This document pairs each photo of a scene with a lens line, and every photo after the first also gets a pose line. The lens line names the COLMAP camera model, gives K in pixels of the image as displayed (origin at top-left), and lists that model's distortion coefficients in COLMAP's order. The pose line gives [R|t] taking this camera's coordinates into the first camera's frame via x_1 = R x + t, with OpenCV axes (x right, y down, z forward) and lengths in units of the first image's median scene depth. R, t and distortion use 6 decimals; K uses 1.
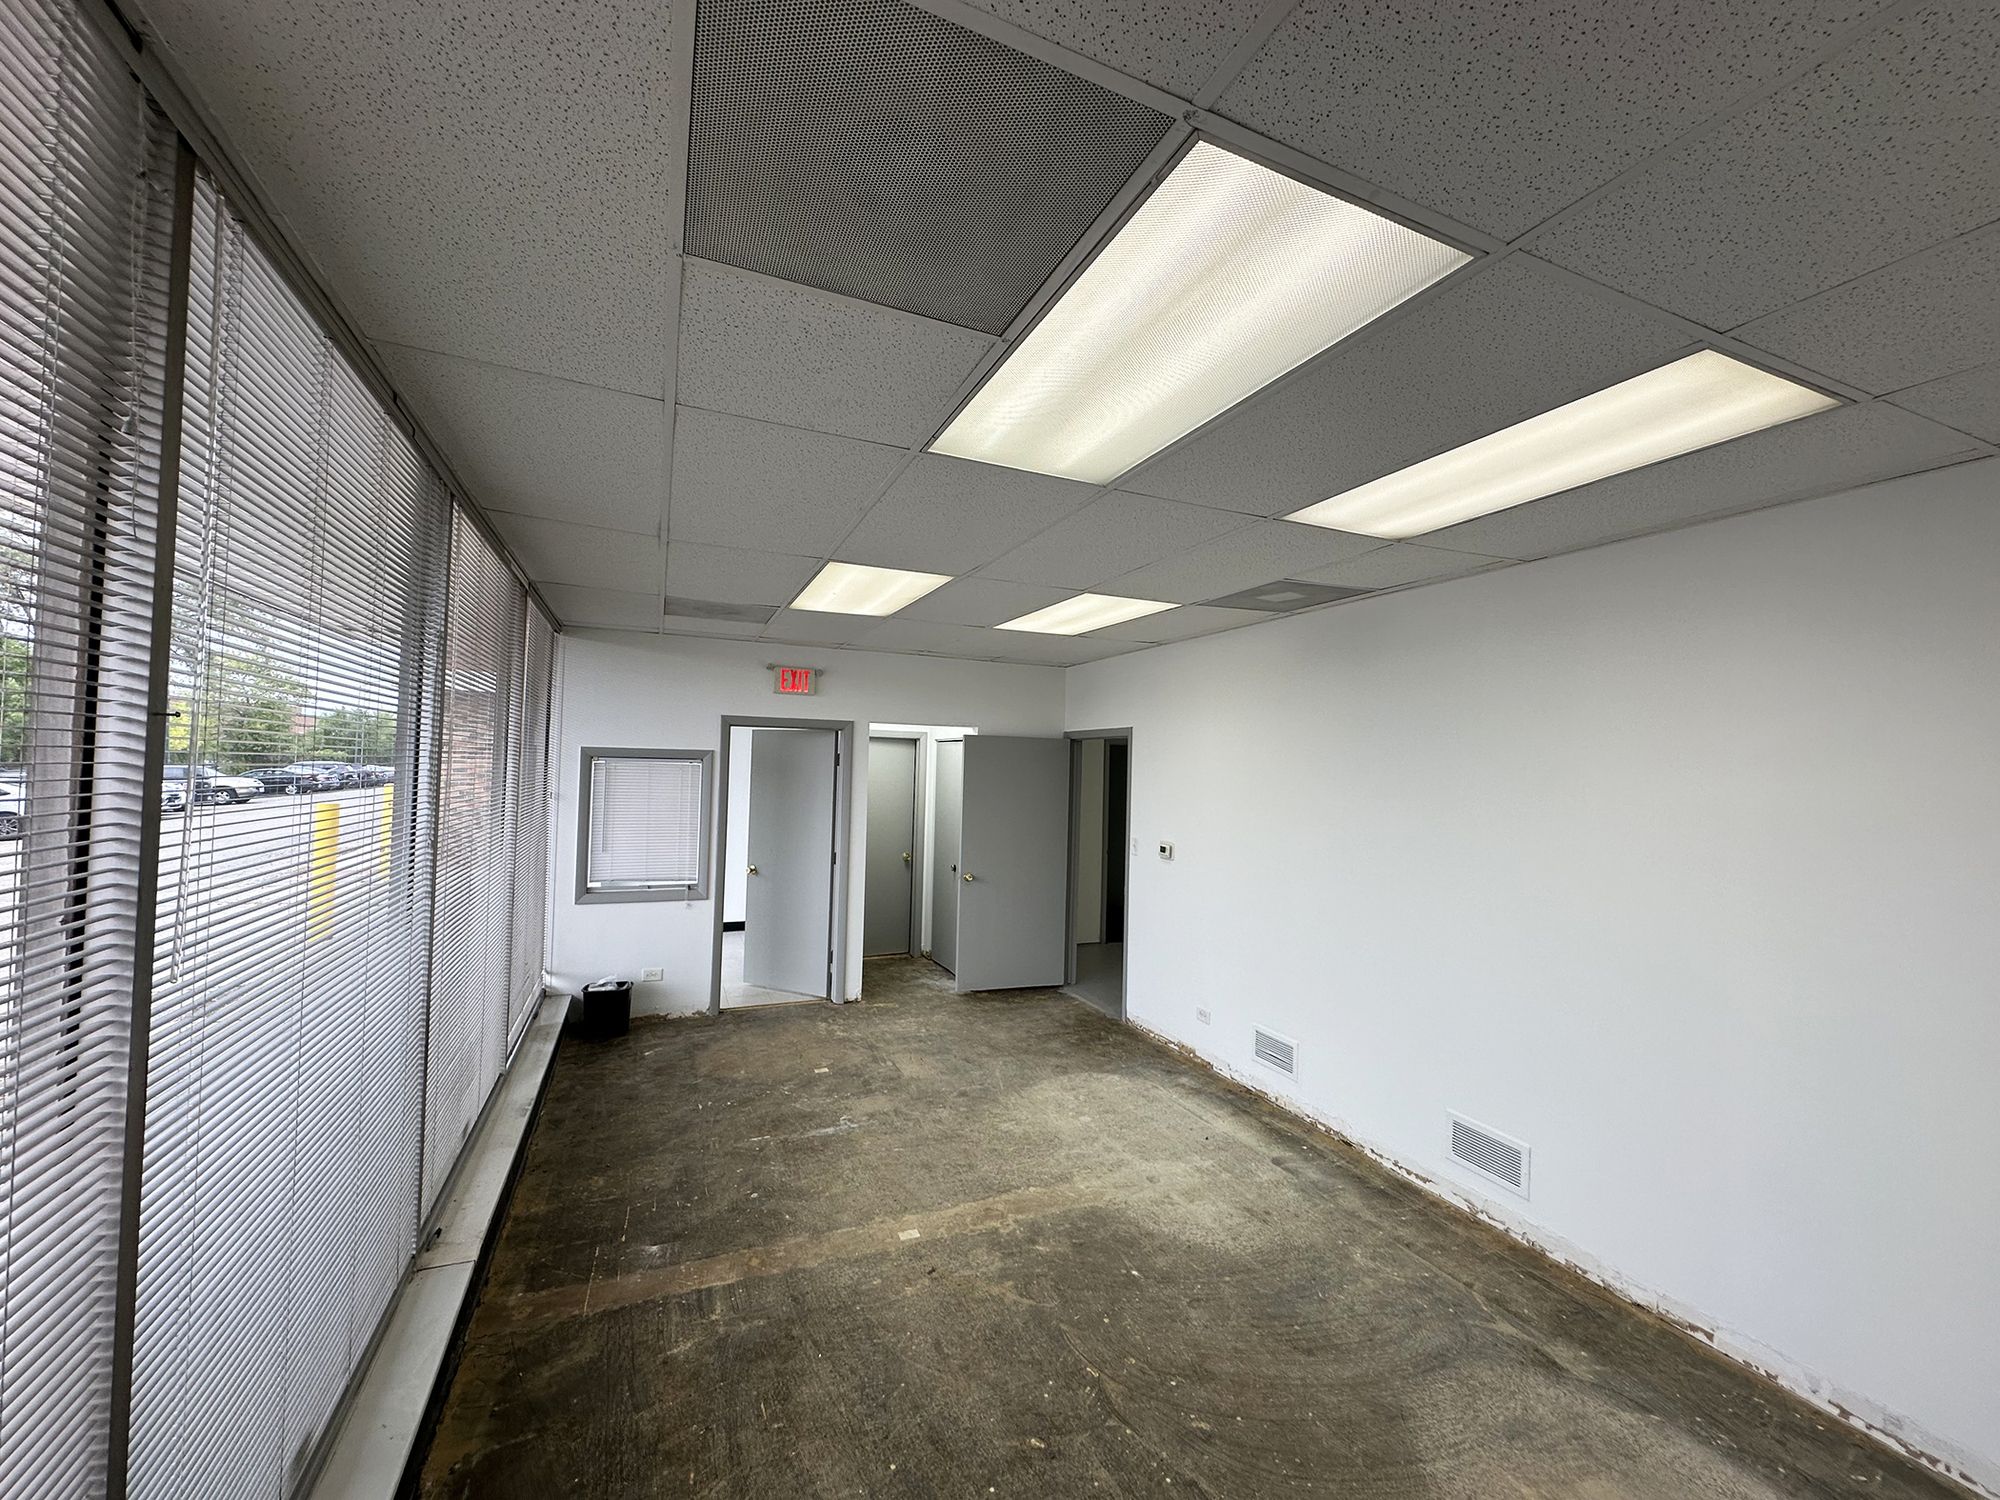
lens RADIAL K [[792.7, 0, 997.6], [0, 792.7, 749.5], [0, 0, 1]] dist [0.001249, 0.000042]
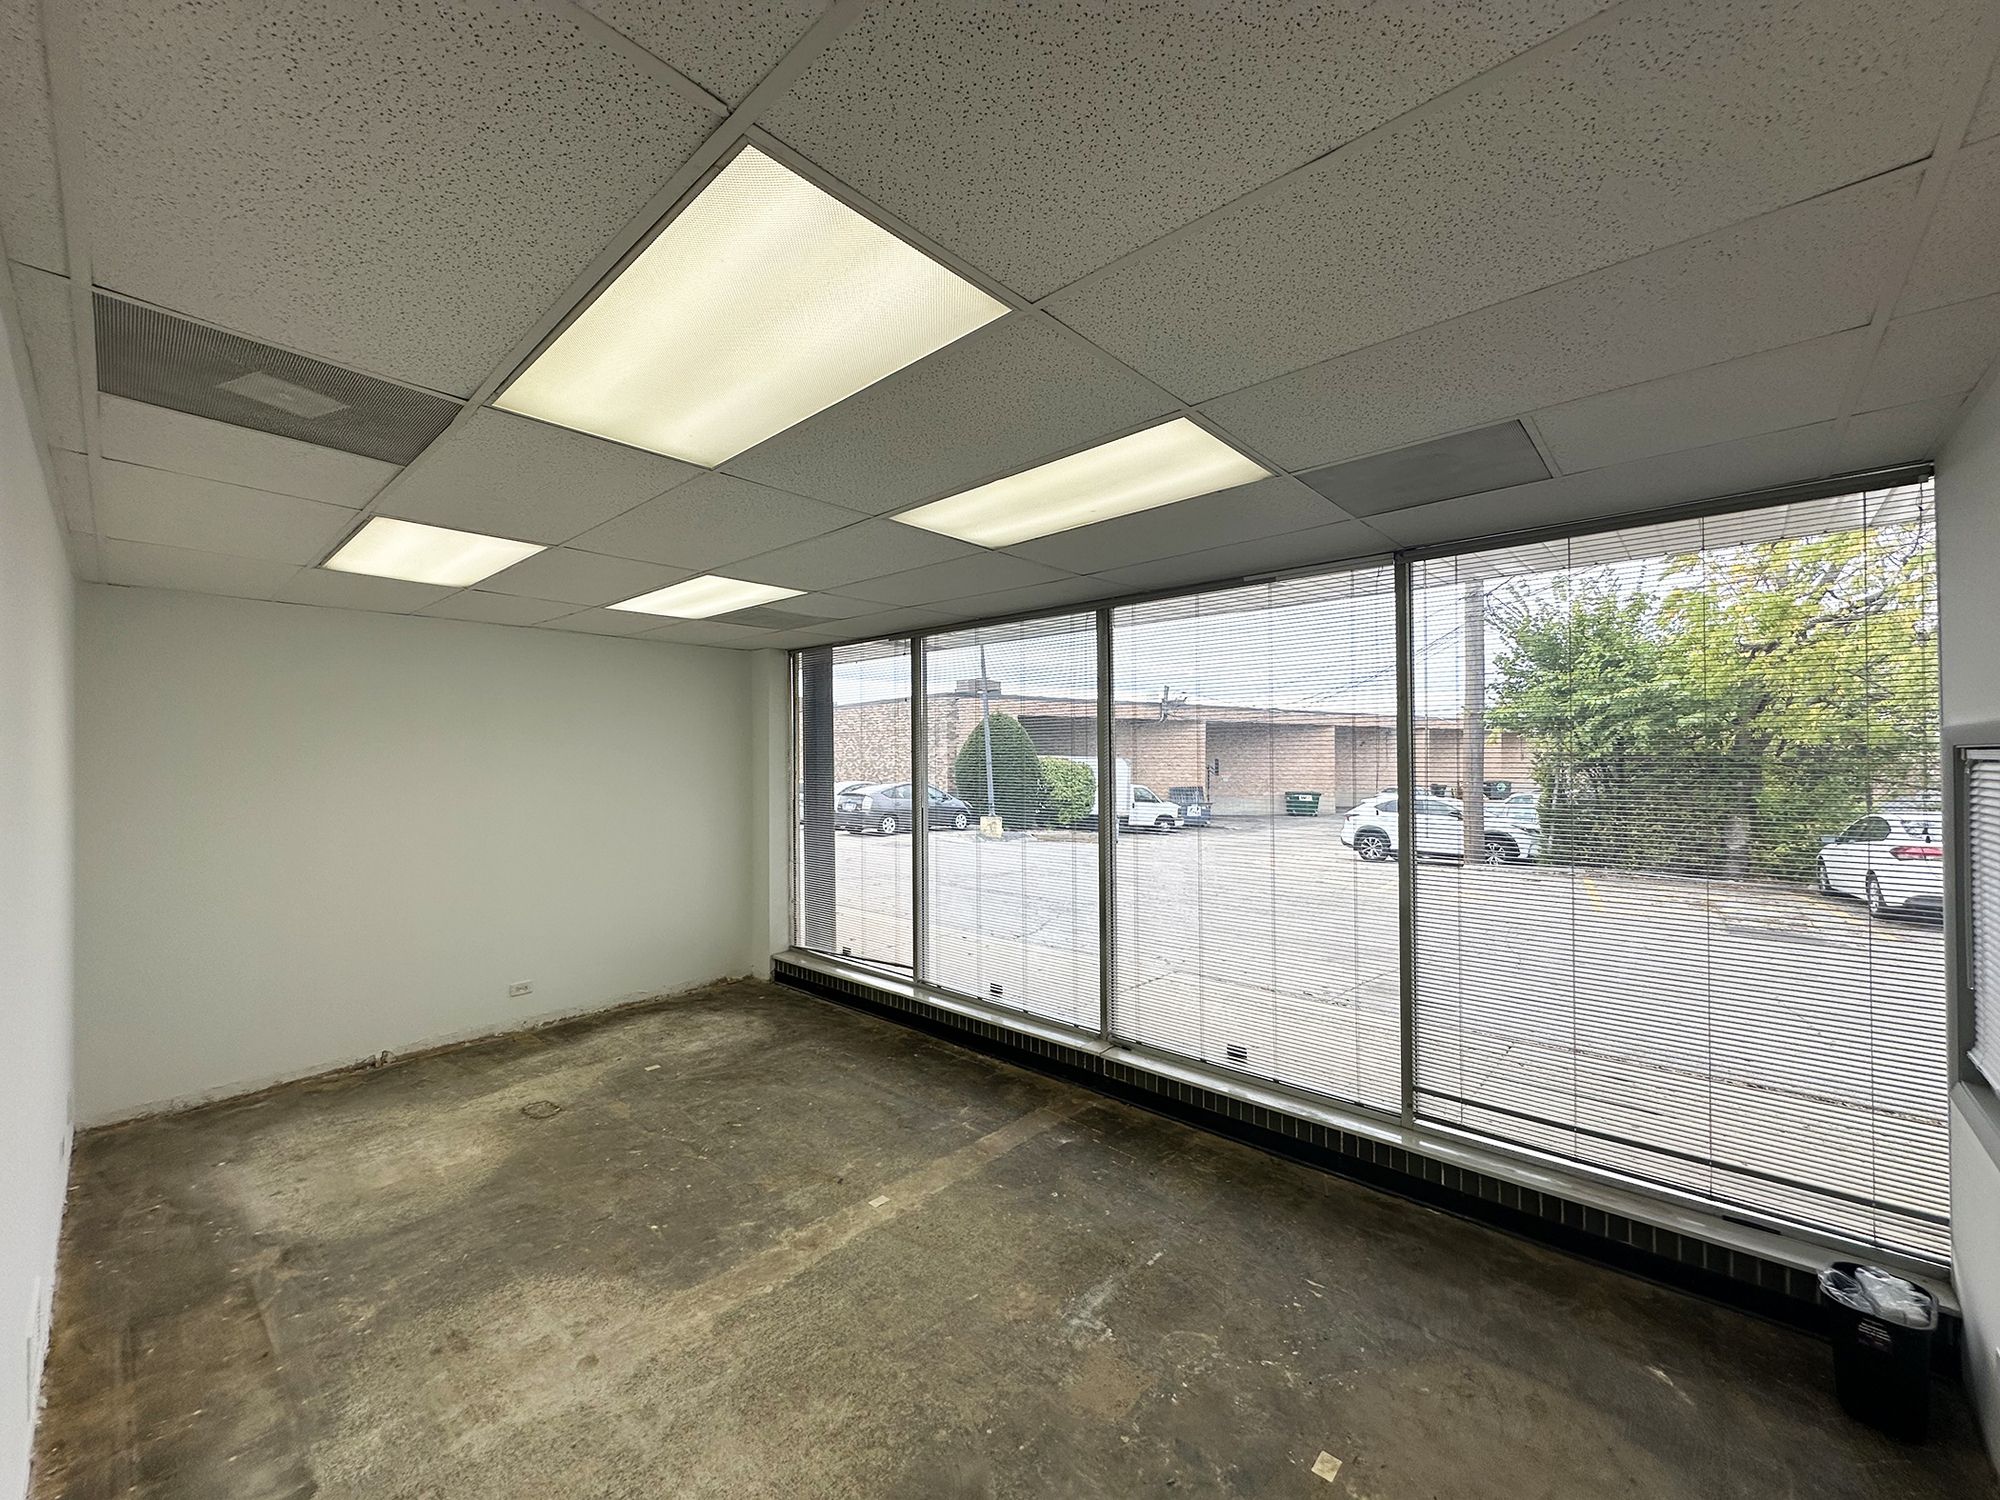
lens RADIAL K [[792.7, 0, 995.9], [0, 792.7, 749.7], [0, 0, 1]] dist [0.001249, 0.000042]
pose [[-0.909625, -0.022553, -0.414818, 0.181613], [-0.006676, 0.999190, -0.039686, 0.047116], [0.415377, -0.033330, -0.909039, 1.870049]]
